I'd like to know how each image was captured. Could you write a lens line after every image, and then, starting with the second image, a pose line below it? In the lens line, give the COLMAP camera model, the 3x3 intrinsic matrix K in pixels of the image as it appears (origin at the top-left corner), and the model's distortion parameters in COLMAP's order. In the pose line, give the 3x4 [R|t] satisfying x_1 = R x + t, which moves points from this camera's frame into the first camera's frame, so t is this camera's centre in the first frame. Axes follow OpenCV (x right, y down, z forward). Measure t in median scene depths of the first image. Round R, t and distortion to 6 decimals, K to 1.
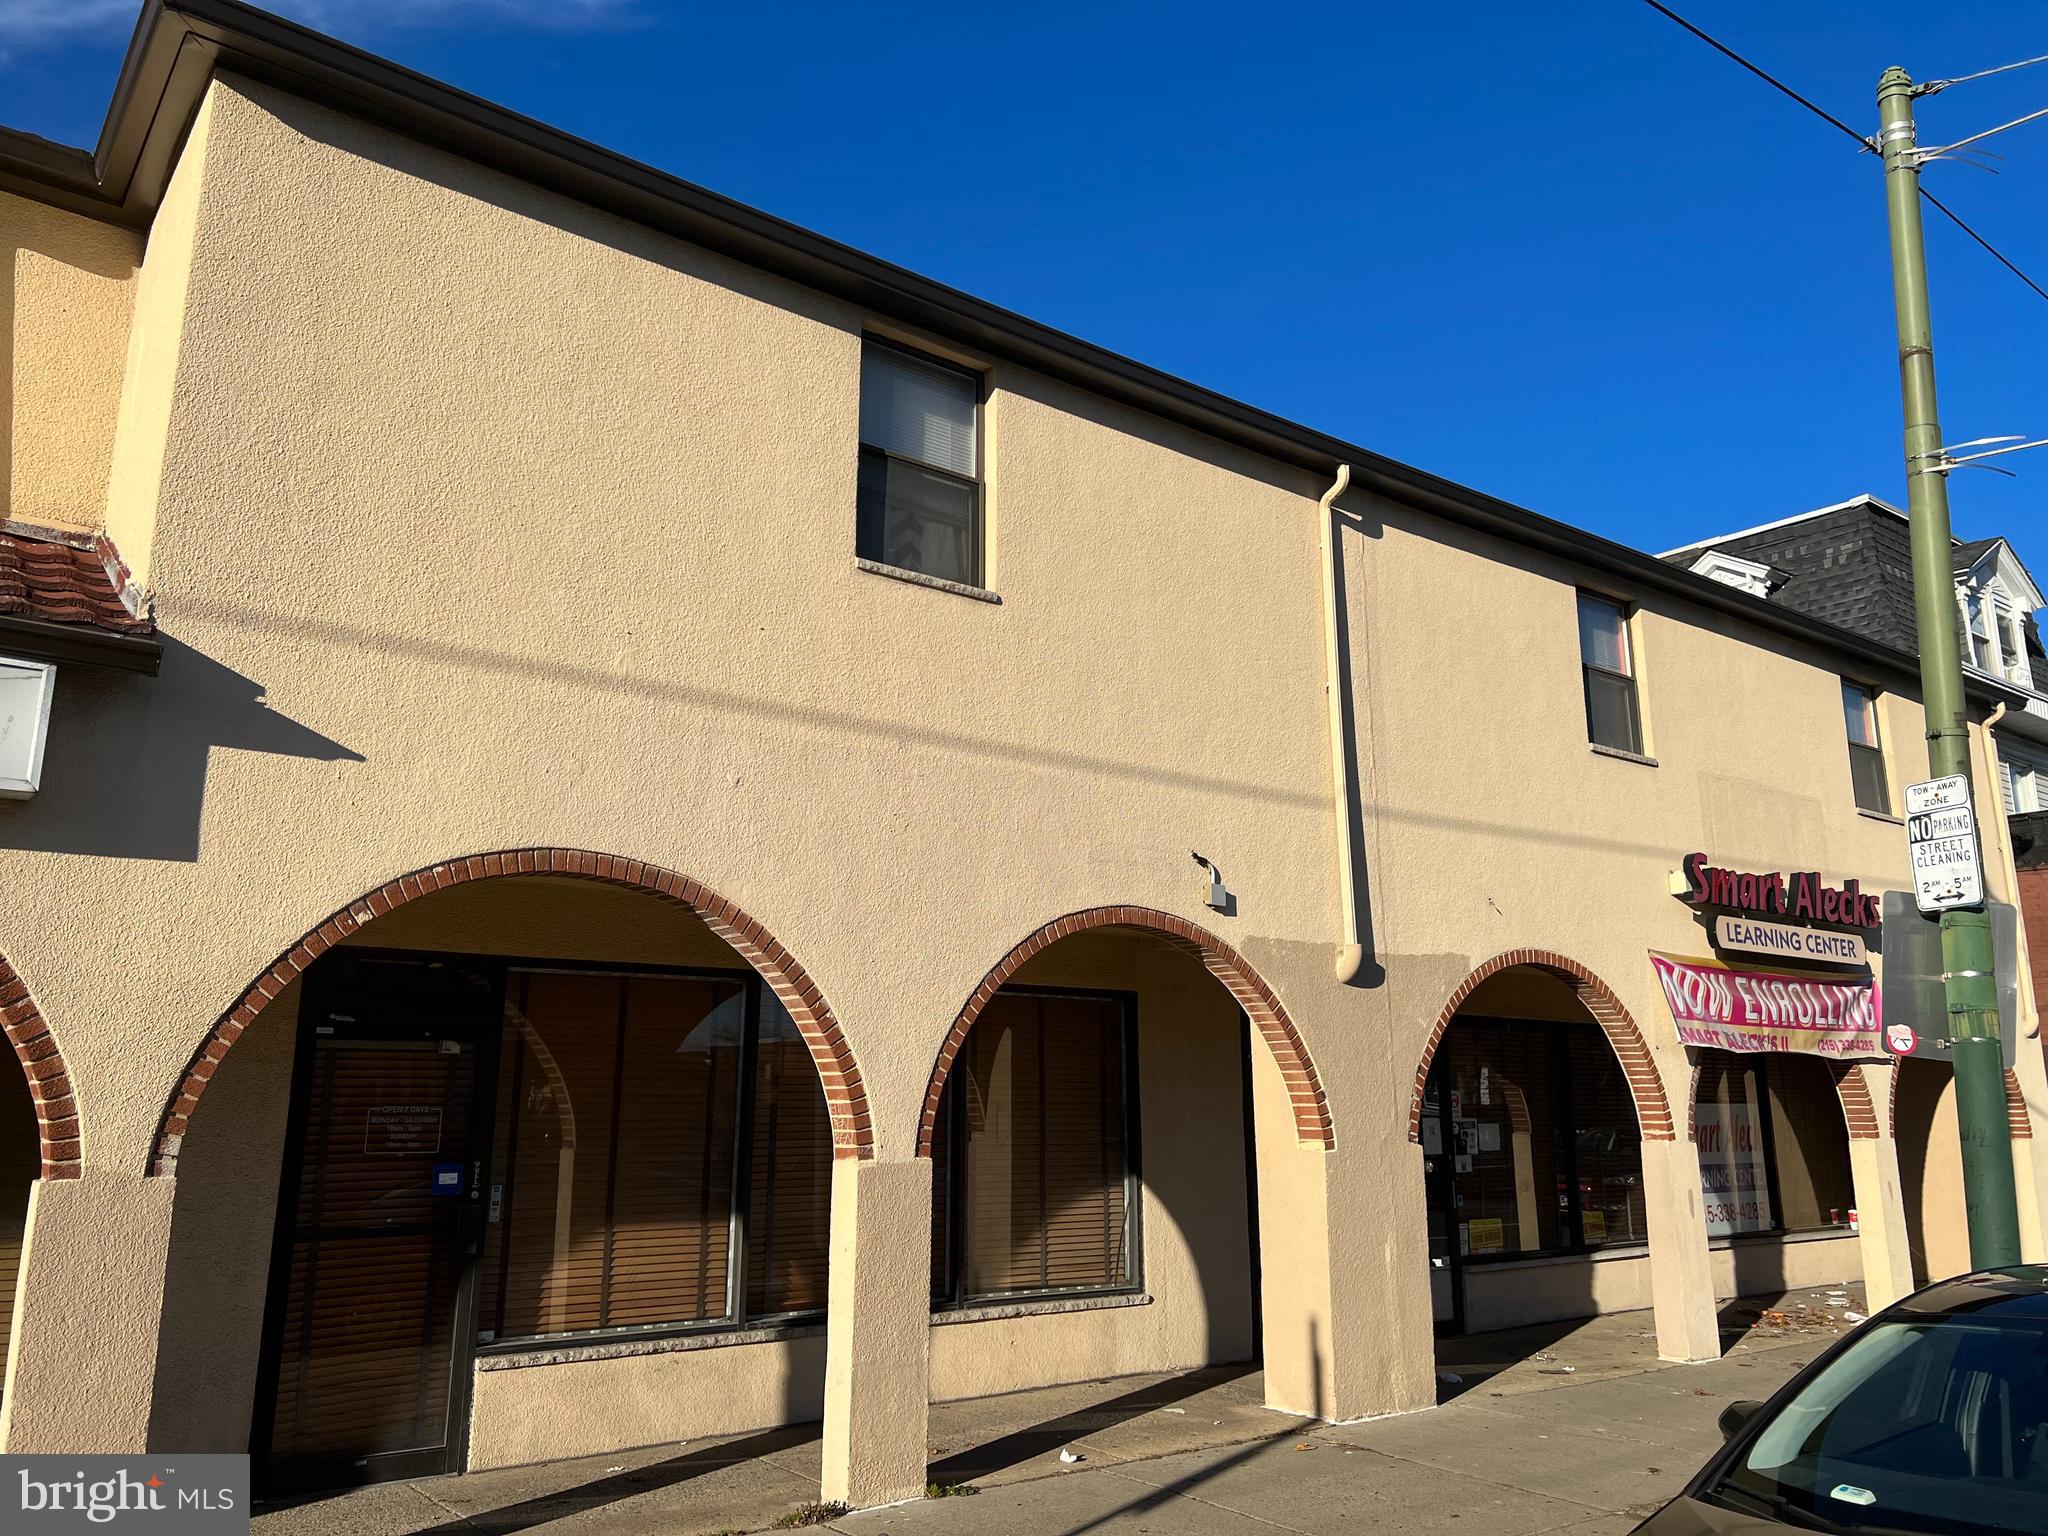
lens RADIAL K [[1547.3, 0, 1003.1], [0, 1547.3, 767.8], [0, 0, 1]] dist [0.066678, -0.081609]
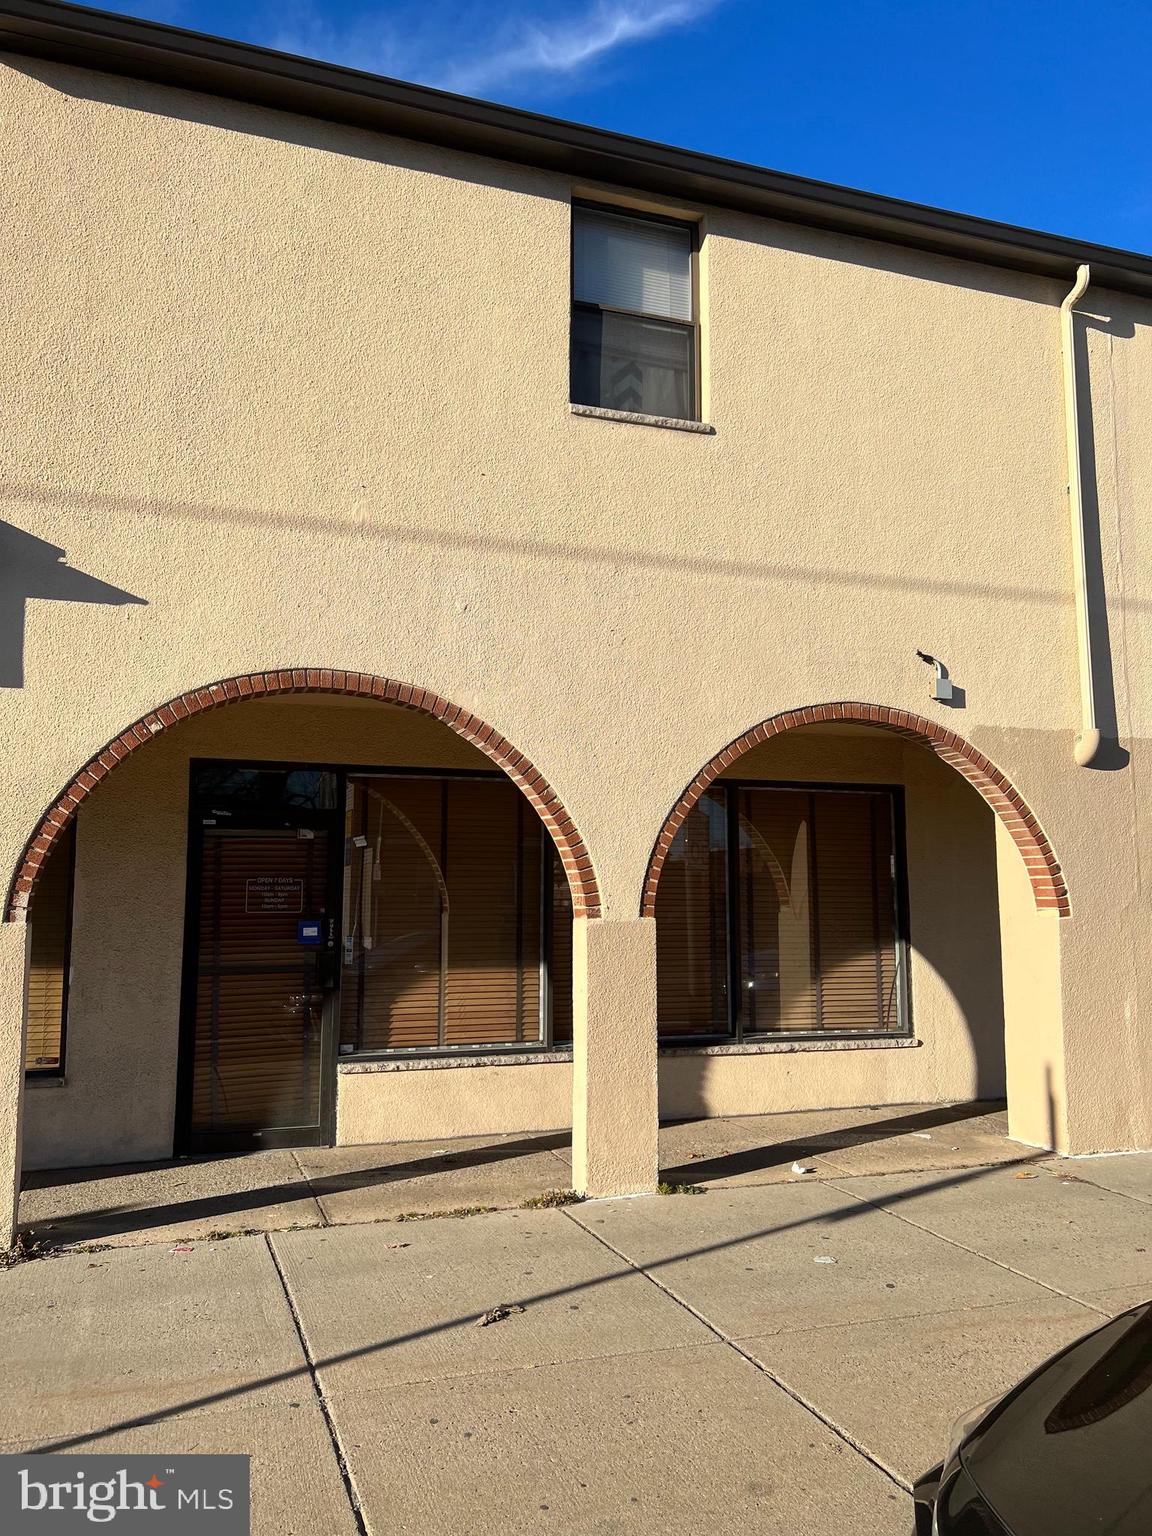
lens RADIAL K [[1160.5, 0, 544.5], [0, 1160.5, 785.5], [0, 0, 1]] dist [0.066678, -0.081609]
pose [[0.948961, -0.031437, -0.313824, 0.145994], [0.068728, 0.991720, 0.108477, 0.047158], [0.307815, -0.124508, 0.943264, 0.147992]]
